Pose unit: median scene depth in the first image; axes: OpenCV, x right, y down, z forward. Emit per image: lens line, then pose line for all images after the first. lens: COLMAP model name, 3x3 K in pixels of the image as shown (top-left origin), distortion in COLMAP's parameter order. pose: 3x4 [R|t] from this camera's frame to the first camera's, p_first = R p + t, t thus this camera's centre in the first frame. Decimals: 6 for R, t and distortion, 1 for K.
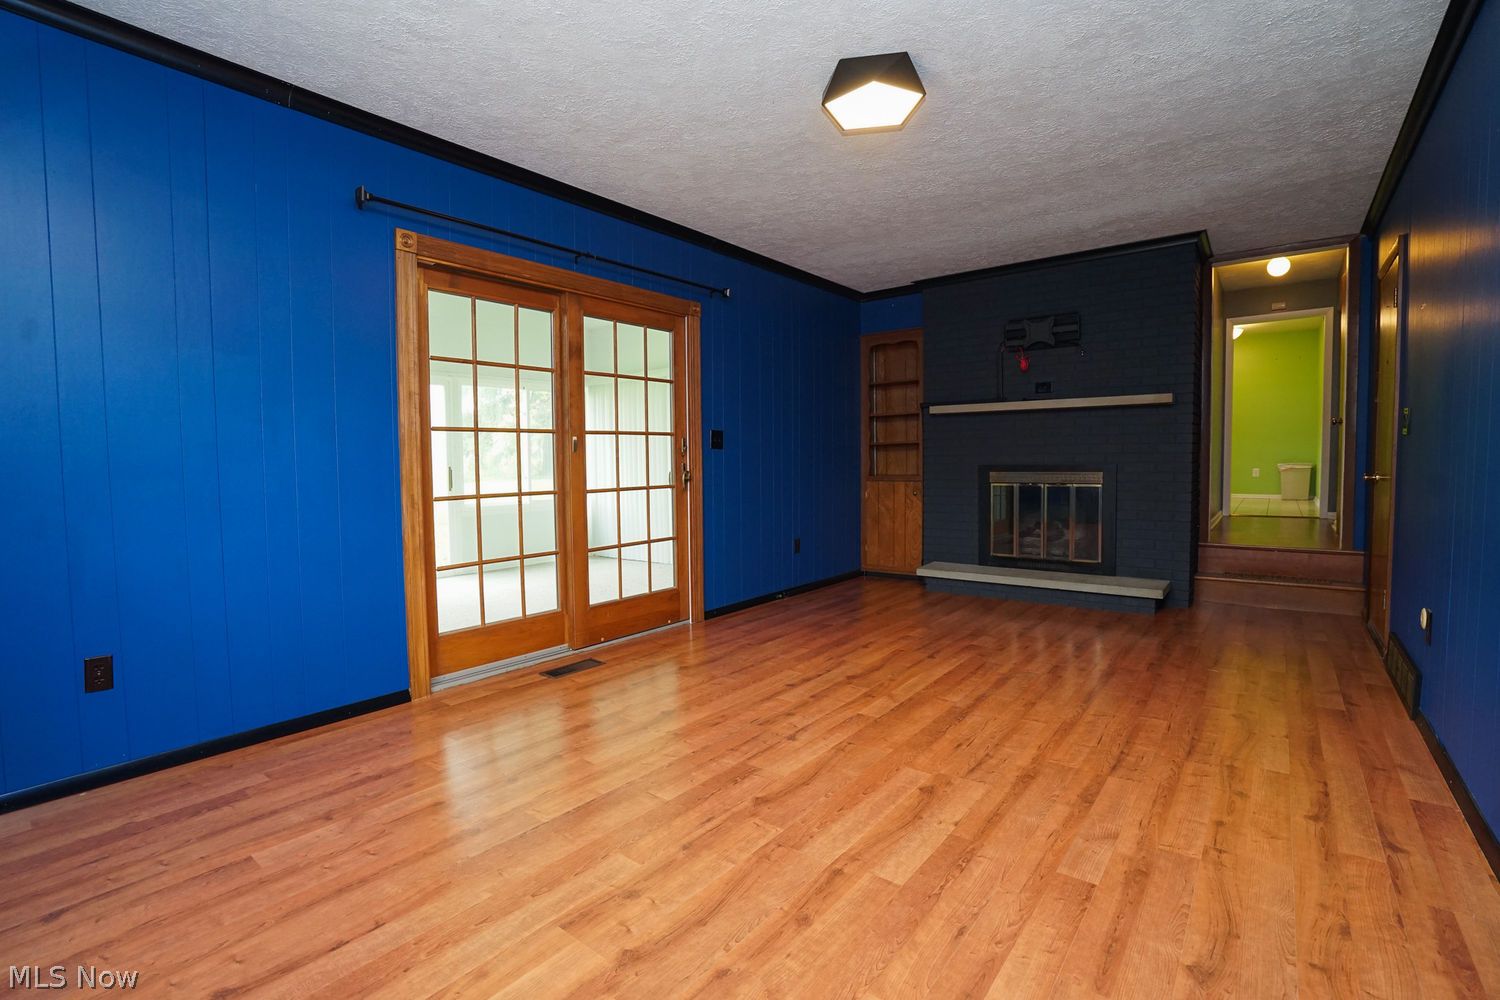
lens RADIAL K [[688.3, 0, 747.8], [0, 688.3, 493.1], [0, 0, 1]] dist [-0.044809, 0.014288]
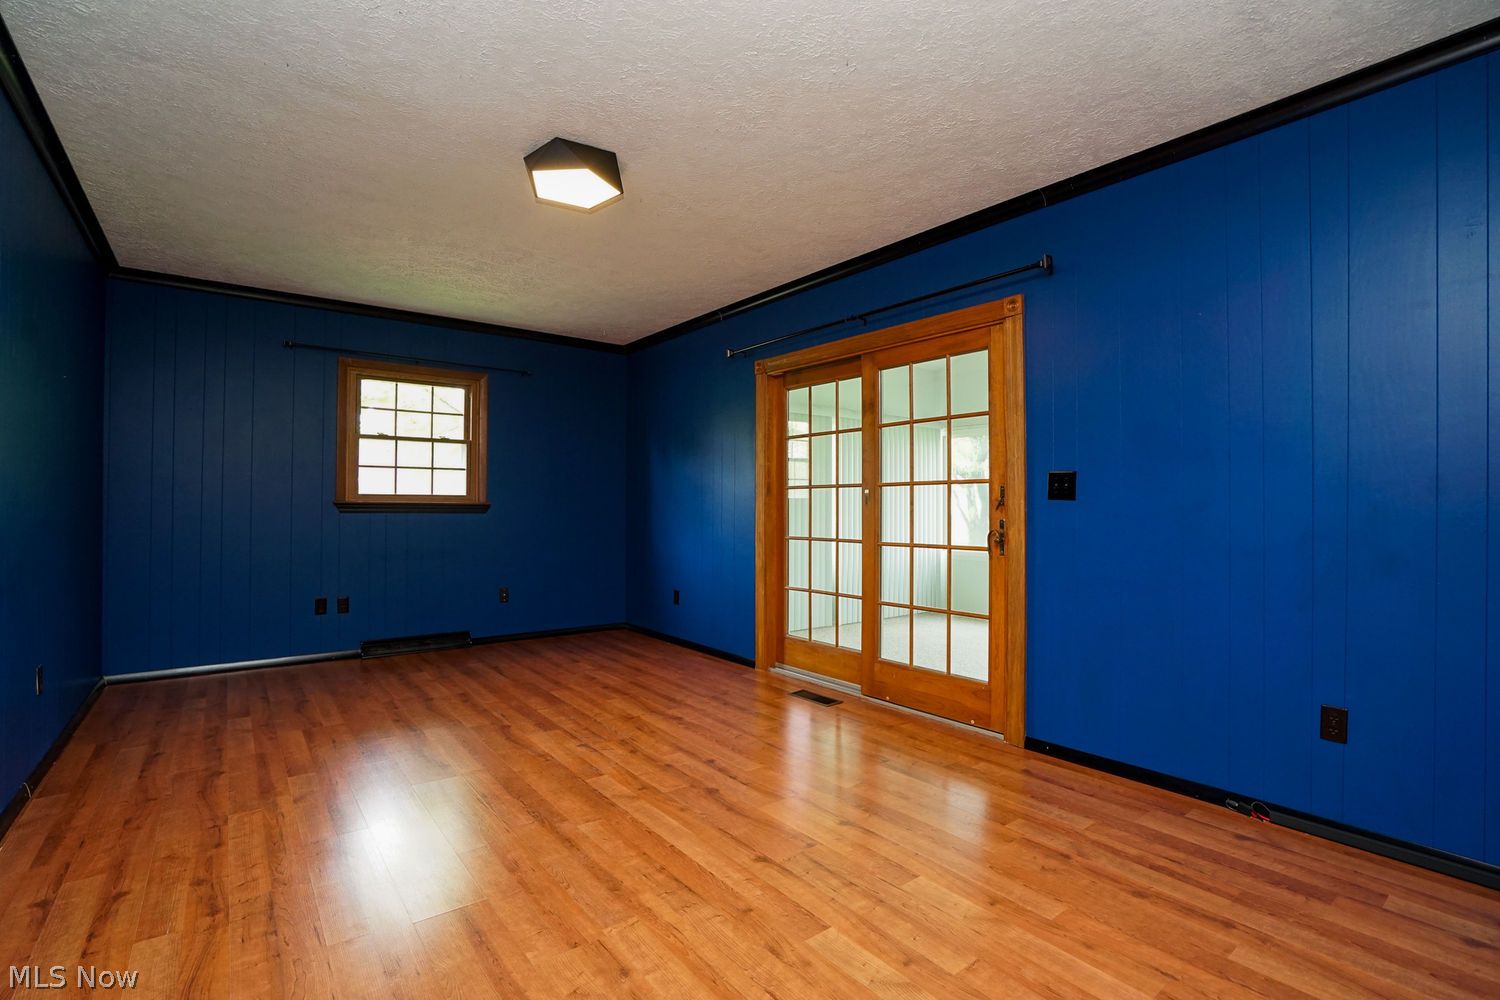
lens RADIAL K [[688.3, 0, 747.2], [0, 688.3, 505.7], [0, 0, 1]] dist [-0.044809, 0.014288]
pose [[-0.243042, 0.009117, -0.969973, 0.780261], [-0.046841, 0.998679, 0.021124, -0.069517], [0.968884, 0.050568, -0.242294, 1.044492]]
